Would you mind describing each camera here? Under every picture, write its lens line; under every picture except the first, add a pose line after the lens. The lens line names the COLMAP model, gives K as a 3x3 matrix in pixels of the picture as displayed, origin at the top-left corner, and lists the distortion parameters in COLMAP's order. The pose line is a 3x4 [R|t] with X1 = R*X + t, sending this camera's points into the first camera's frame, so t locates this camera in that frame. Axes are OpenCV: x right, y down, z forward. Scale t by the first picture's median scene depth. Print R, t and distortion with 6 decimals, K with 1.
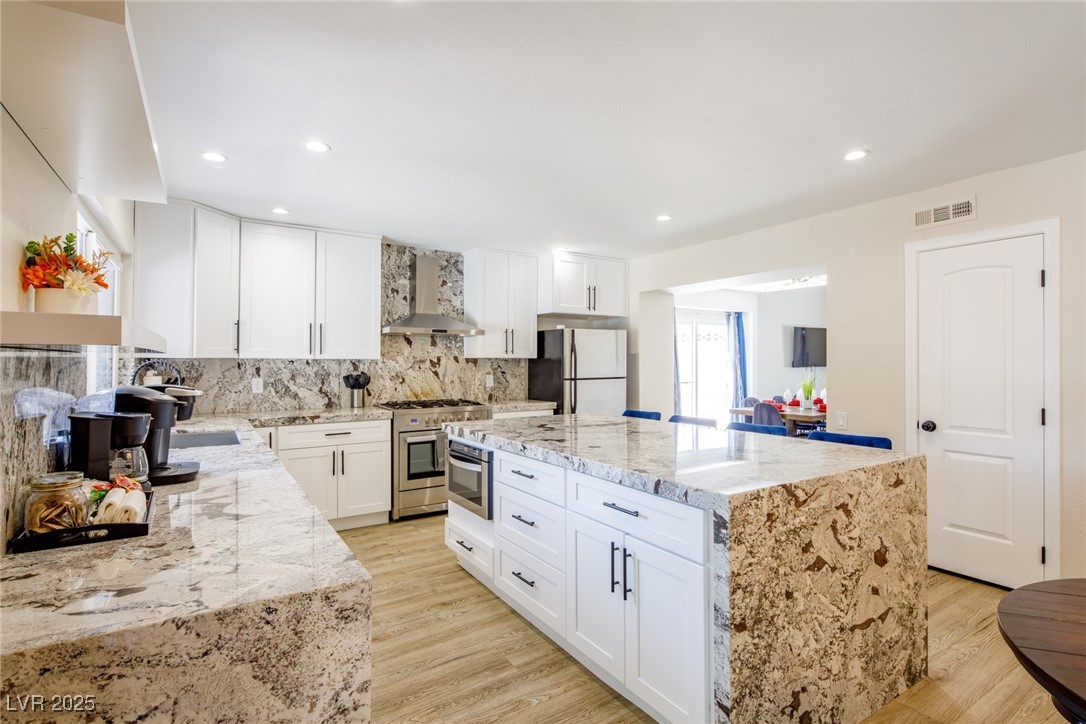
lens RADIAL K [[531.5, 0, 541.9], [0, 531.5, 358.0], [0, 0, 1]] dist [-0.004682, -0.002058]
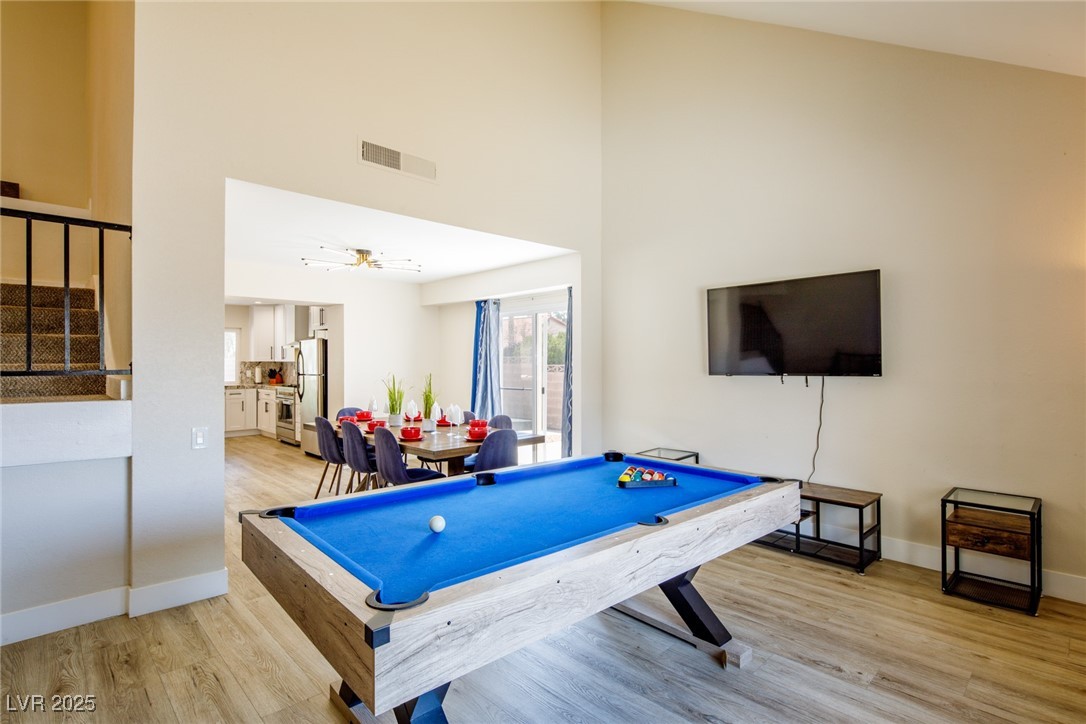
lens RADIAL K [[531.5, 0, 544.6], [0, 531.5, 364.1], [0, 0, 1]] dist [-0.004682, -0.002058]
pose [[0.214497, -0.003394, -0.976719, 1.896867], [0.003160, 0.999991, -0.002781, 0.019598], [0.976720, -0.002490, 0.214506, 1.504791]]
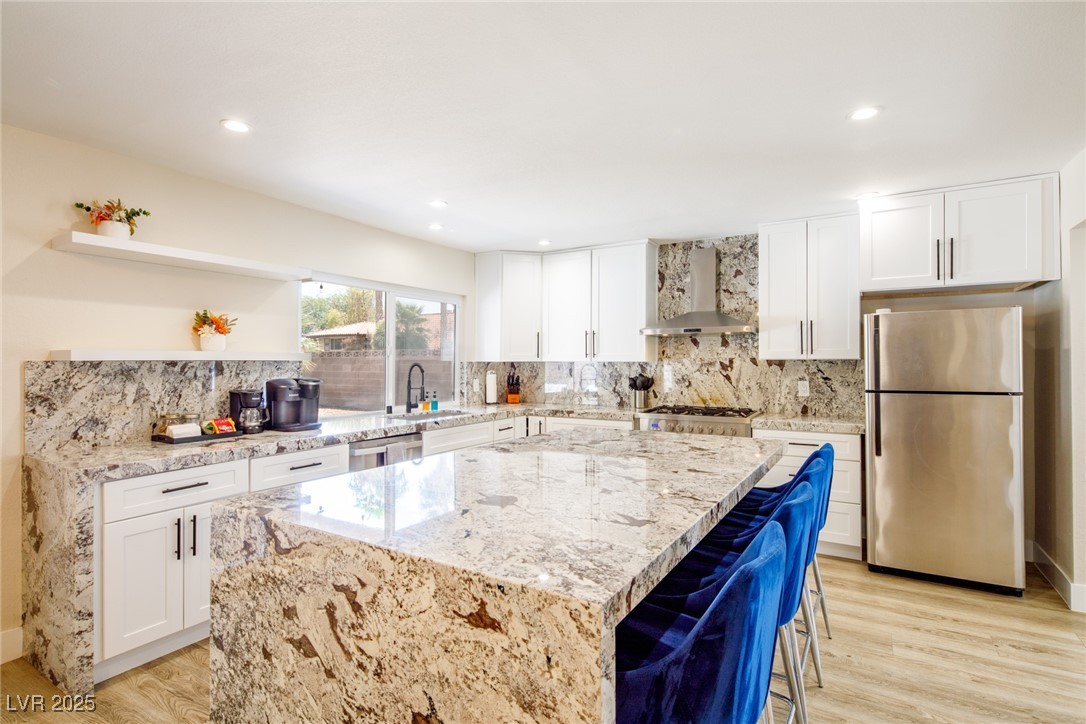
lens RADIAL K [[531.5, 0, 549.8], [0, 531.5, 368.6], [0, 0, 1]] dist [-0.004682, -0.002058]
pose [[0.442726, 0.008466, -0.896617, 0.522588], [0.006946, 0.999893, 0.012871, 0.001004], [0.896630, -0.011926, 0.442620, 0.391471]]
